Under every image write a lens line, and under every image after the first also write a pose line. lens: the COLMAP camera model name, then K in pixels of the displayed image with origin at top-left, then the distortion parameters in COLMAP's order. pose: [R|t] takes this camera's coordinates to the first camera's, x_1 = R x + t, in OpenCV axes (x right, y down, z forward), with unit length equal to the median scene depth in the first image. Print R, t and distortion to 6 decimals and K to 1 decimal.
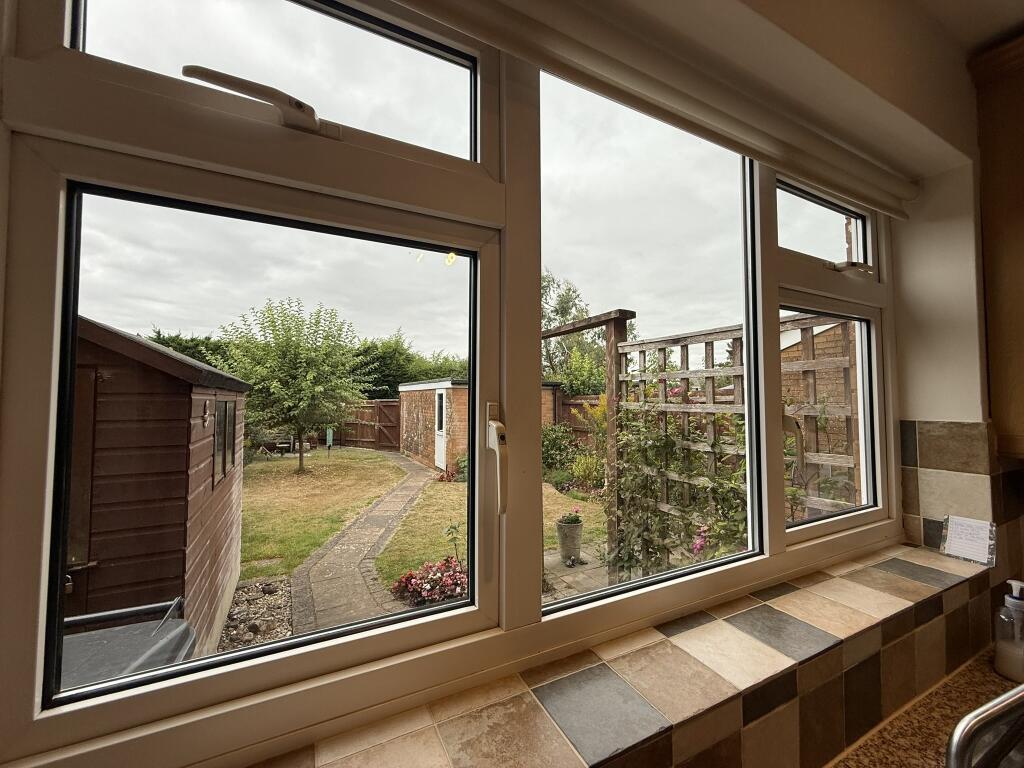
lens RADIAL K [[408.4, 0, 512.6], [0, 408.4, 383.3], [0, 0, 1]] dist [-0.001032, -0.000017]
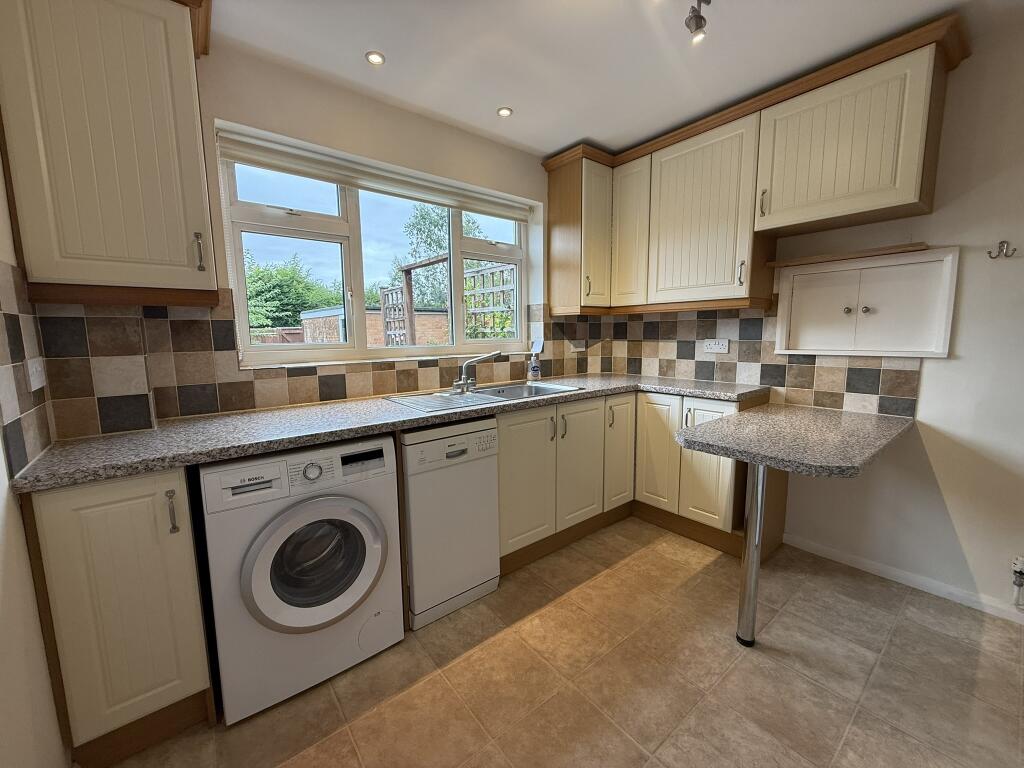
lens RADIAL K [[408.4, 0, 507.4], [0, 408.4, 384.7], [0, 0, 1]] dist [-0.001032, -0.000017]
pose [[0.980333, -0.034880, 0.194245, 0.315089], [0.002060, 0.986013, 0.166657, 0.159460], [-0.197341, -0.162979, 0.966692, -1.549724]]
